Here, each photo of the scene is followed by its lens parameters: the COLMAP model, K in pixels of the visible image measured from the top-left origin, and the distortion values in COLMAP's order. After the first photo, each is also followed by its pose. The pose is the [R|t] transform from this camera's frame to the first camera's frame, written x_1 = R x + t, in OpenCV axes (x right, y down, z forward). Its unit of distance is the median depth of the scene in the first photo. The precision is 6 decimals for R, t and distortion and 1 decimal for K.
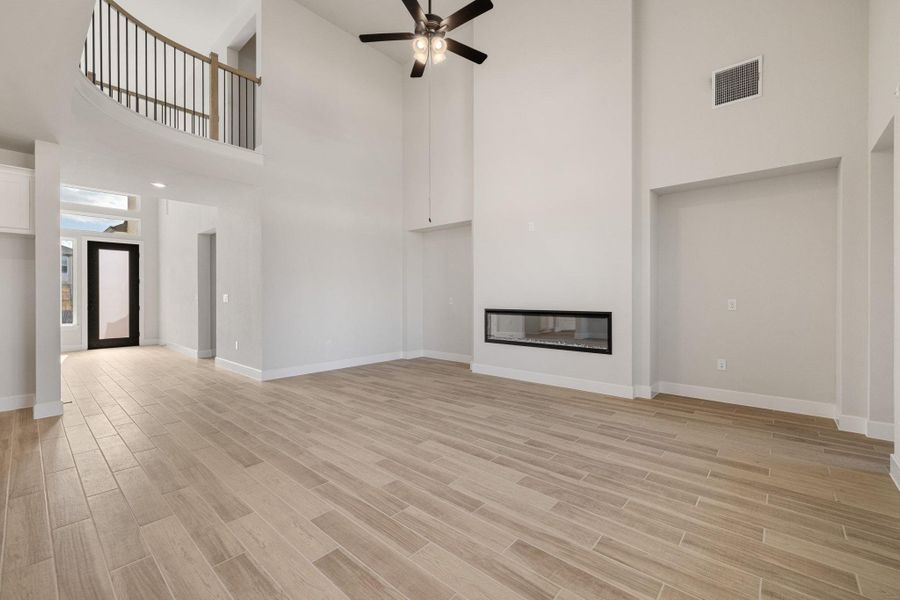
lens RADIAL K [[384.7, 0, 446.8], [0, 384.7, 296.4], [0, 0, 1]] dist [0.001969, 0.000642]
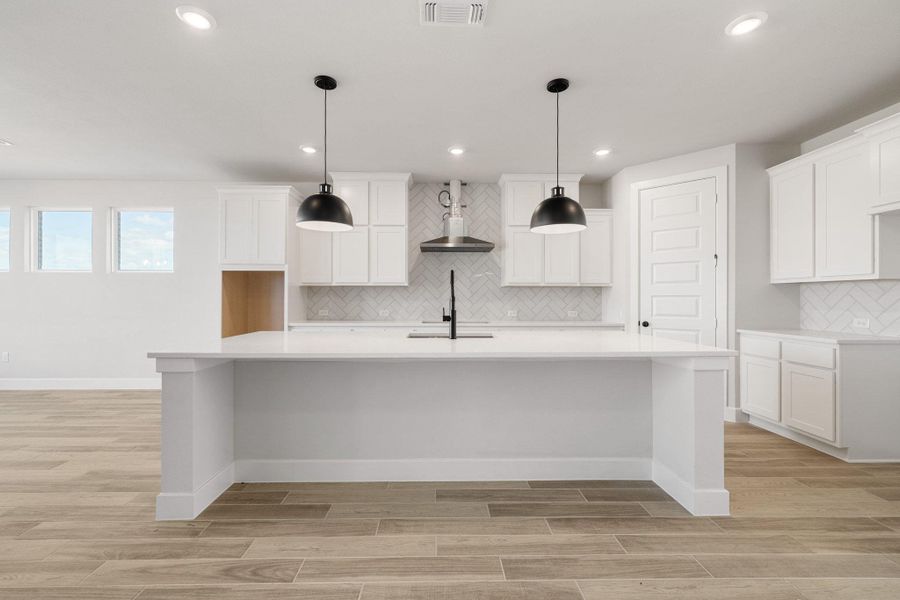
lens RADIAL K [[384.7, 0, 445.5], [0, 384.7, 295.9], [0, 0, 1]] dist [0.001969, 0.000642]
pose [[-0.732241, 0.002042, -0.681042, -0.298336], [-0.002091, 0.999984, 0.005246, -0.006320], [0.681042, 0.005266, -0.732225, 1.473624]]
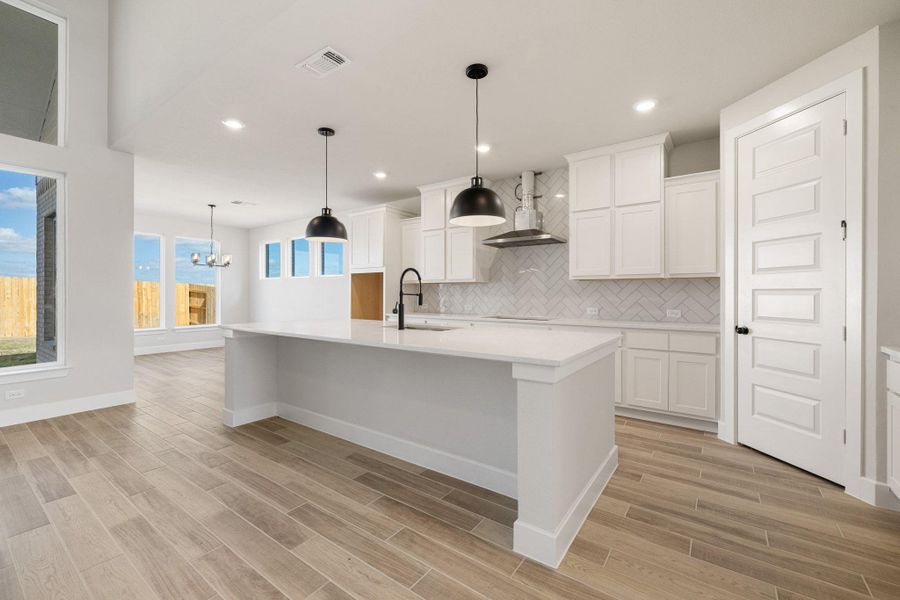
lens RADIAL K [[384.7, 0, 439.6], [0, 384.7, 293.5], [0, 0, 1]] dist [0.001969, 0.000642]
pose [[-0.996118, 0.006984, -0.087748, -1.229804], [0.006305, 0.999948, 0.008012, -0.002655], [0.087799, 0.007428, -0.996111, 2.012209]]
